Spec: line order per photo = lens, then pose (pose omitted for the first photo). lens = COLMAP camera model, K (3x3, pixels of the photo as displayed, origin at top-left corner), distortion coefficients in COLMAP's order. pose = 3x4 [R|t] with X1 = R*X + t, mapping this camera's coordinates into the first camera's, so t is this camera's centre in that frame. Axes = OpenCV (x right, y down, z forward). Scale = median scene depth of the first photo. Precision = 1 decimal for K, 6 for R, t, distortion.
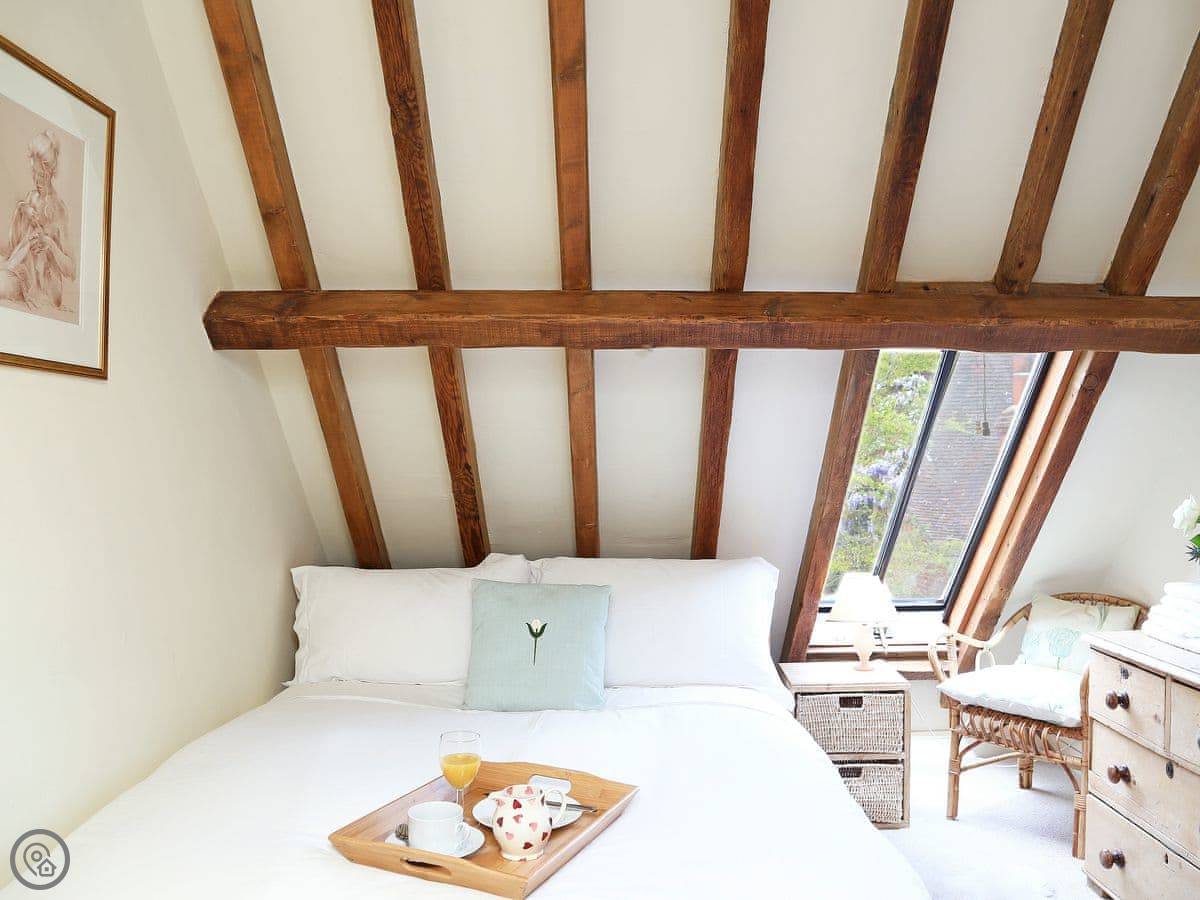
lens RADIAL K [[936.1, 0, 600.0], [0, 936.1, 450.0], [0, 0, 1]] dist [-0.113918, 0.006808]
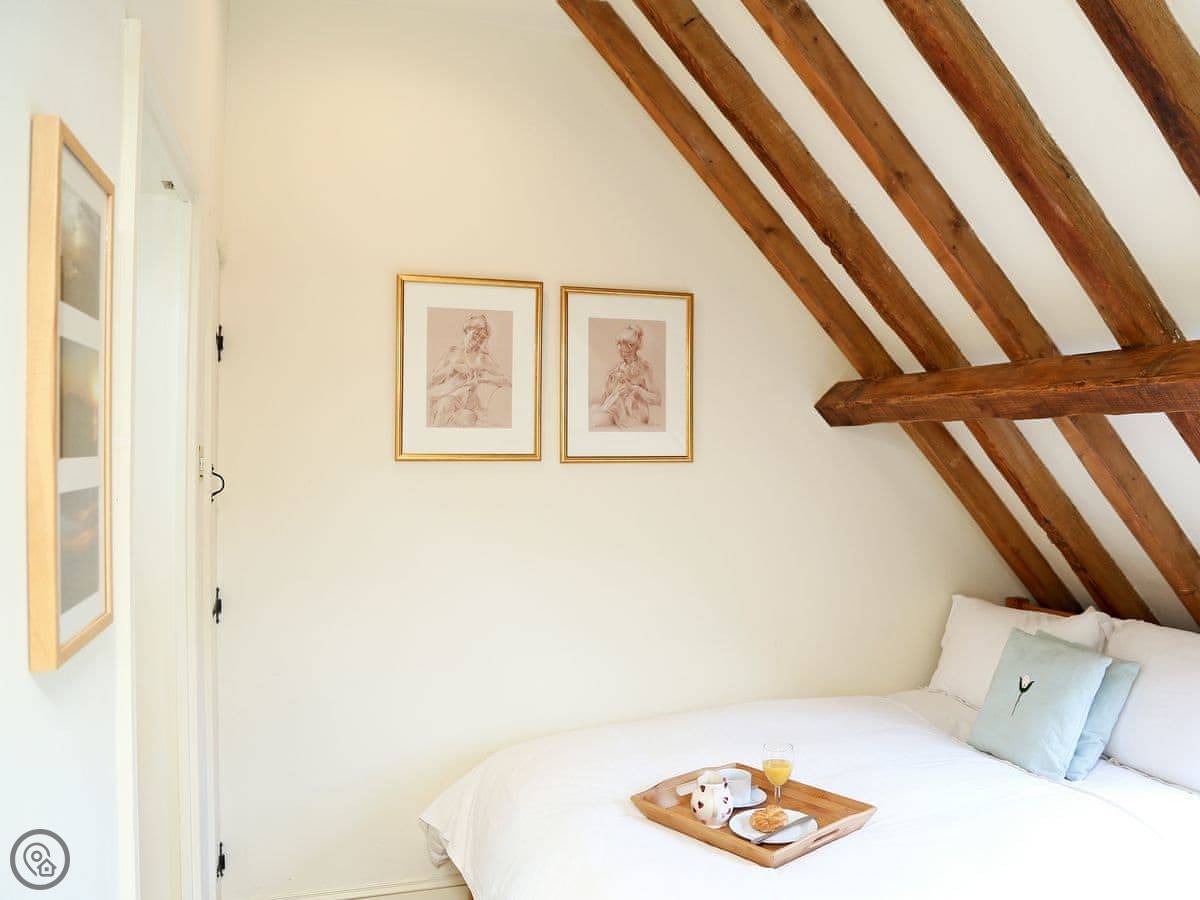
lens RADIAL K [[936.1, 0, 600.0], [0, 936.1, 450.0], [0, 0, 1]] dist [-0.113918, 0.006808]
pose [[0.309187, -0.004722, -0.950990, 1.001868], [0.009509, 0.999953, -0.001874, -0.096964], [0.950954, -0.008464, 0.309217, 0.320499]]
